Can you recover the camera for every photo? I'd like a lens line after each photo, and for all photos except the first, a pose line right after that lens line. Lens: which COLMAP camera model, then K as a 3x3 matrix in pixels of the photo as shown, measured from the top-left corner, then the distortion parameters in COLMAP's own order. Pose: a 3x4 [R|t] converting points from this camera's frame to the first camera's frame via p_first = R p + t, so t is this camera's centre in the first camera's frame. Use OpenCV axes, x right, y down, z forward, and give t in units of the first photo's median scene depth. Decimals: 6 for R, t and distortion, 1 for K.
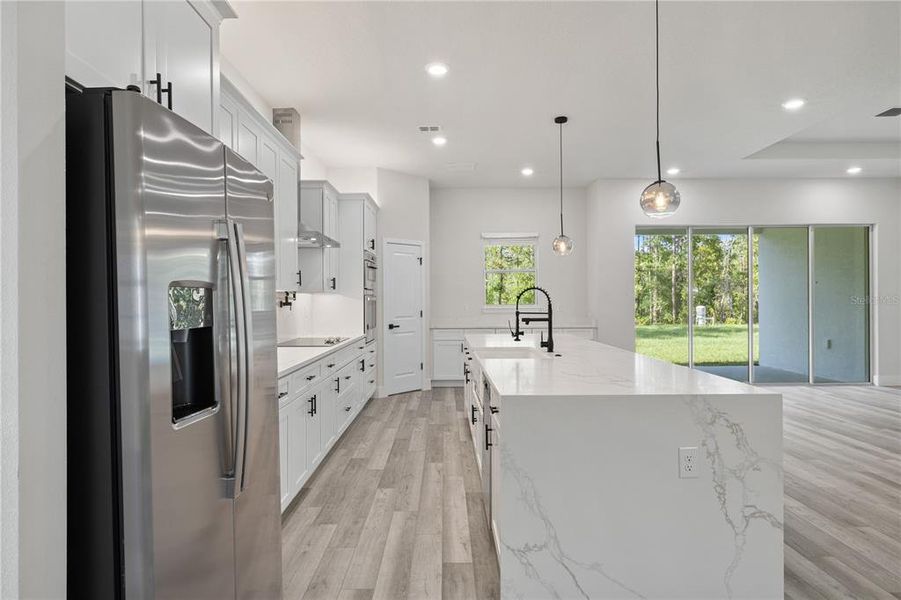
lens RADIAL K [[515.3, 0, 450.5], [0, 515.3, 300.0], [0, 0, 1]] dist [0.001339, 0.000389]
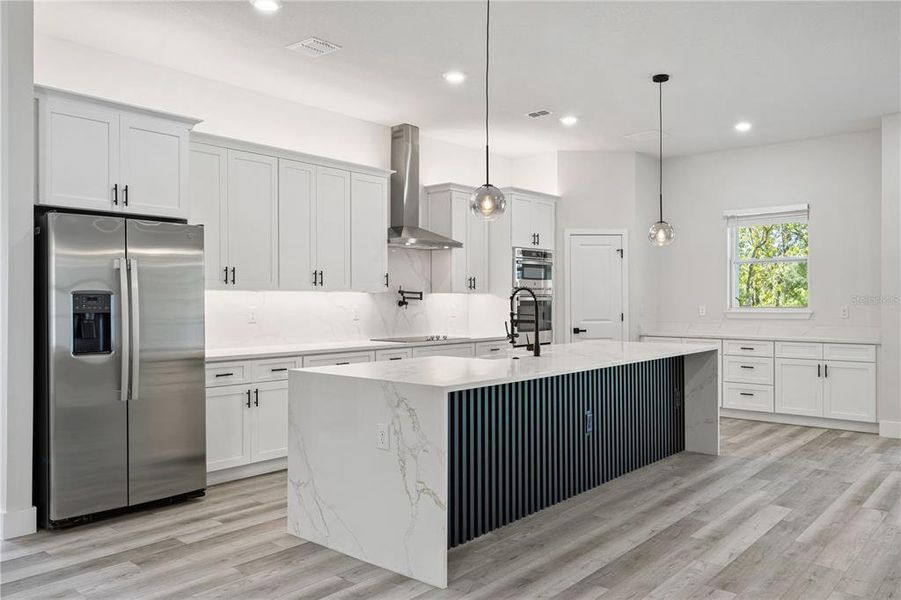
lens RADIAL K [[700.2, 0, 432.1], [0, 700.2, 301.3], [0, 0, 1]] dist [0.002526, 0.000540]
pose [[0.740783, 0.006003, -0.671718, 0.644514], [-0.004043, 0.999982, 0.004478, -0.002962], [0.671733, -0.000602, 0.740793, -0.051408]]
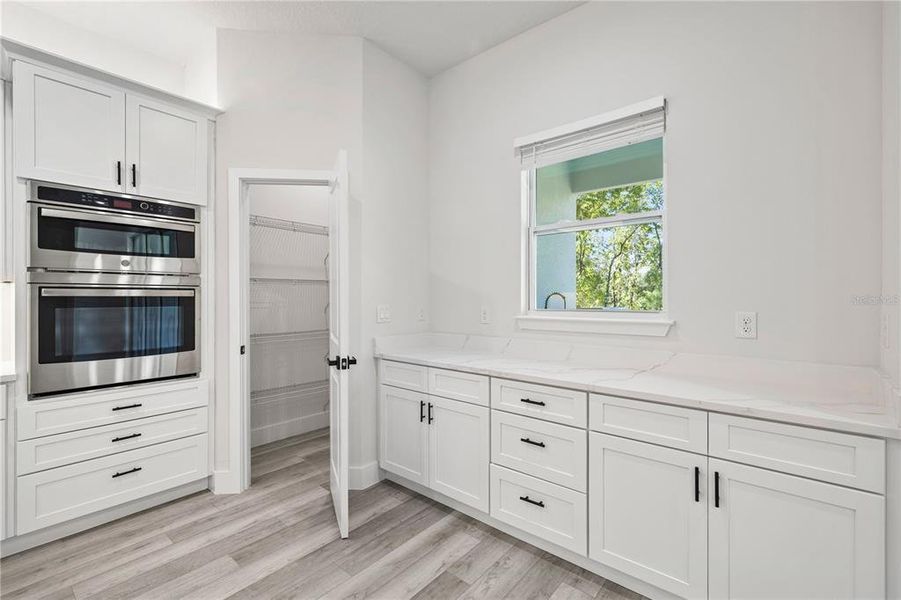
lens RADIAL K [[394.4, 0, 450.5], [0, 394.4, 300.0], [0, 0, 1]] dist [0.009884, 0.000278]
pose [[0.756270, 0.009230, -0.654194, 0.349826], [-0.006428, 0.999957, 0.006676, -0.000428], [0.654228, -0.000844, 0.756297, 1.086101]]
